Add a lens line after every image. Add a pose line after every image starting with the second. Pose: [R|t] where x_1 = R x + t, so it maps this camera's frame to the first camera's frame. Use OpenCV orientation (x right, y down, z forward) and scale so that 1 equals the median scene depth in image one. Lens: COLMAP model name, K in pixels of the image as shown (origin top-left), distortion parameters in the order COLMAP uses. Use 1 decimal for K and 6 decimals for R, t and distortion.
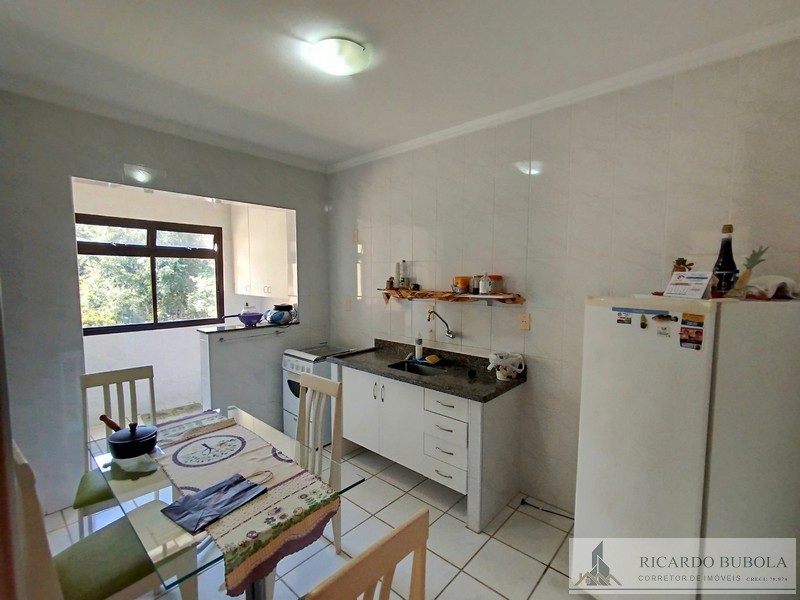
lens RADIAL K [[369.8, 0, 402.2], [0, 369.8, 302.1], [0, 0, 1]] dist [-0.008104, -0.000099]
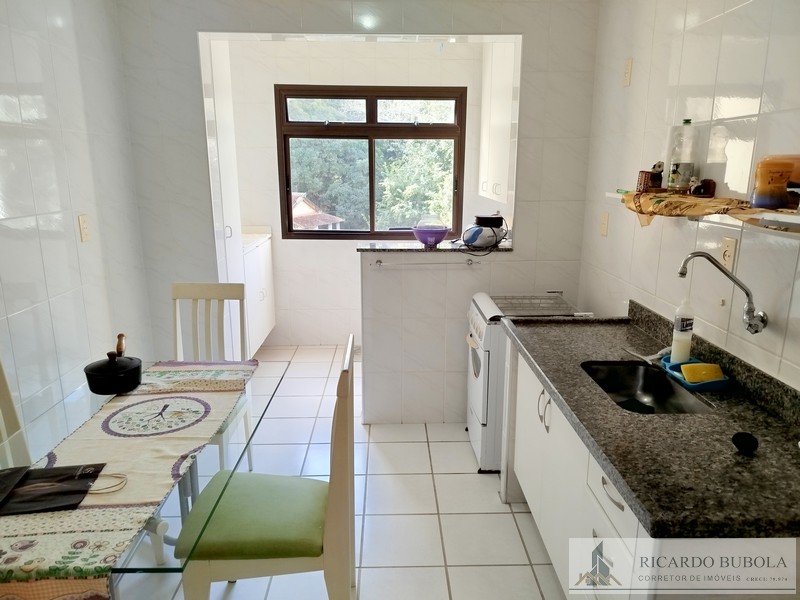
lens RADIAL K [[563.4, 0, 400.0], [0, 563.4, 300.0], [0, 0, 1]] dist [0.081249, -0.071942]
pose [[0.679540, 0.164698, -0.714912, 0.320016], [-0.054415, 0.983106, 0.174760, -0.013702], [0.731617, -0.079854, 0.677022, 0.392444]]
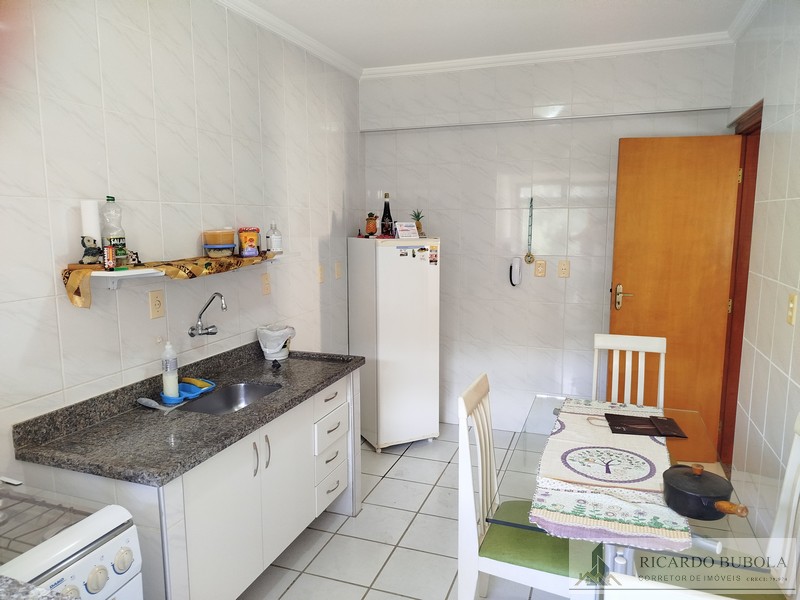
lens RADIAL K [[554.3, 0, 398.0], [0, 554.3, 296.6], [0, 0, 1]] dist [0.051182, -0.072041]
pose [[-0.362702, -0.133530, 0.922289, -0.861124], [0.076643, 0.982054, 0.172323, -0.103362], [-0.928748, 0.133189, -0.345959, 1.096263]]
